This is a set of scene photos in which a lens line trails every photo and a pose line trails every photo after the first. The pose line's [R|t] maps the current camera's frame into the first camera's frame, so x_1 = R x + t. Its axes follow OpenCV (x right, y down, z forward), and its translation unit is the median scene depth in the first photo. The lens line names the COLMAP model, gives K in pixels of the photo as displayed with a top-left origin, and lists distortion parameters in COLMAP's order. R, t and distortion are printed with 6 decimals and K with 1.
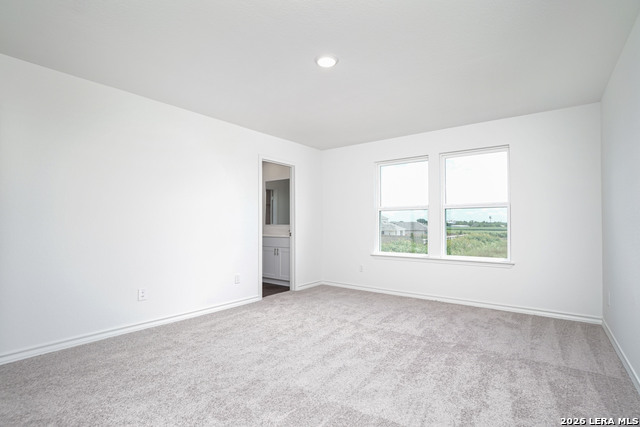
lens RADIAL K [[320.7, 0, 320.0], [0, 320.7, 213.5], [0, 0, 1]] dist [-0.001091, 0.001460]
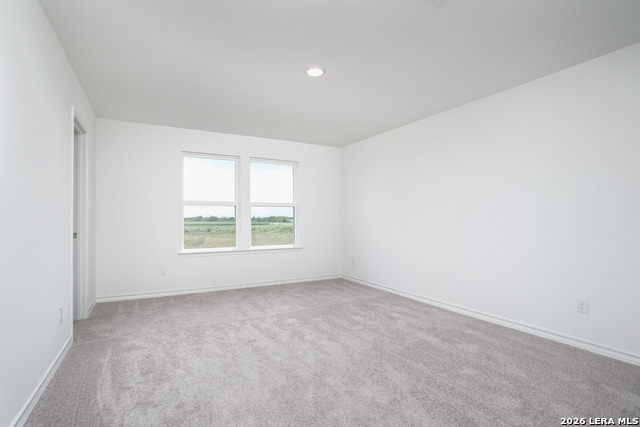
lens RADIAL K [[315.0, 0, 320.0], [0, 315.0, 213.5], [0, 0, 1]] dist [-0.001448, 0.000173]
pose [[0.385345, 0.015511, 0.922642, -0.588837], [-0.028344, 0.999586, -0.004967, 0.012078], [-0.922337, -0.024237, 0.385626, 0.356854]]
